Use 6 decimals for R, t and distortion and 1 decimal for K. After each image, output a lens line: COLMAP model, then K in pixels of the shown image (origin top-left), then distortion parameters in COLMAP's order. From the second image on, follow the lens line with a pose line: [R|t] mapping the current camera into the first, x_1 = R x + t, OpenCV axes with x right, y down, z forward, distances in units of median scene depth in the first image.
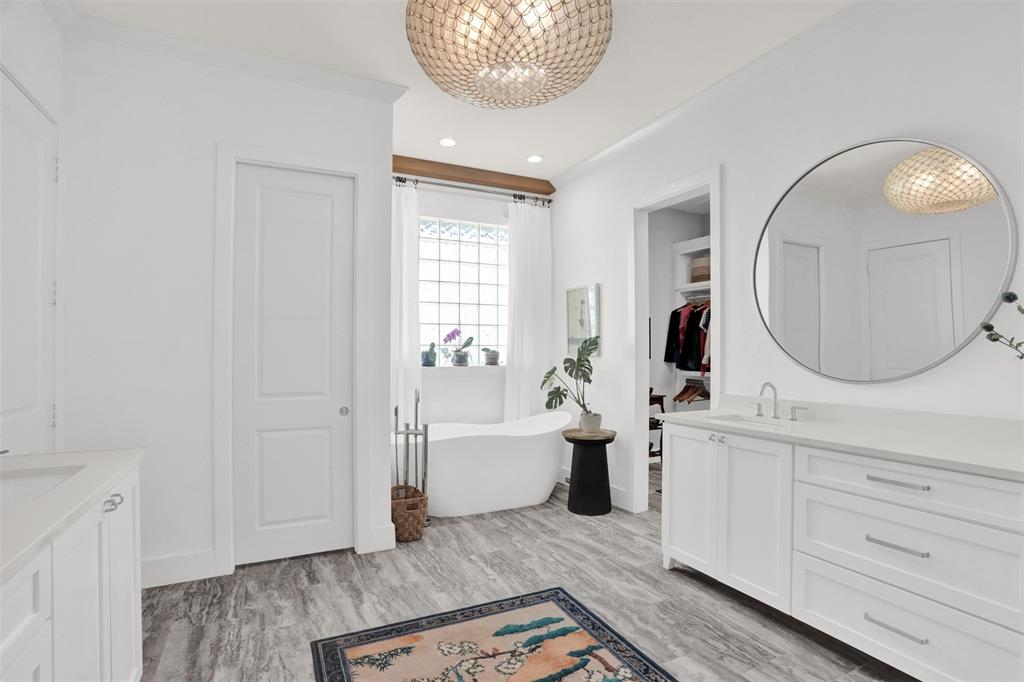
lens RADIAL K [[503.6, 0, 516.3], [0, 503.6, 347.6], [0, 0, 1]] dist [-0.030842, -0.000374]
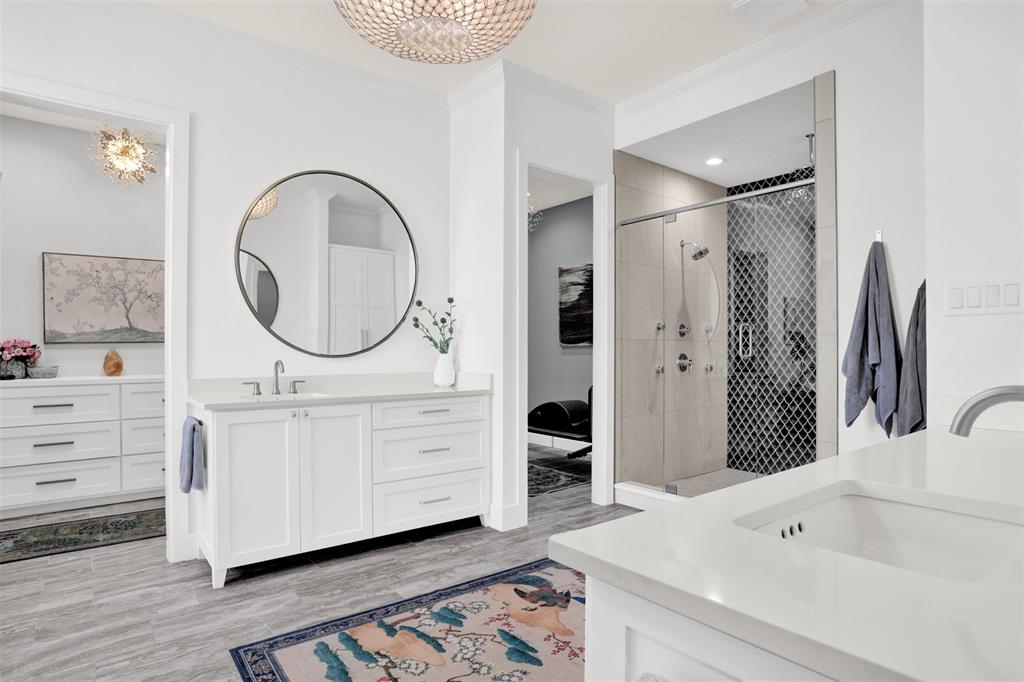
lens RADIAL K [[573.2, 0, 518.9], [0, 573.2, 343.9], [0, 0, 1]] dist [-0.041998, 0.007725]
pose [[-0.197436, 0.007629, 0.980286, -0.879940], [0.000664, 0.999971, -0.007649, 0.049655], [-0.980316, -0.000859, -0.197435, 0.838762]]
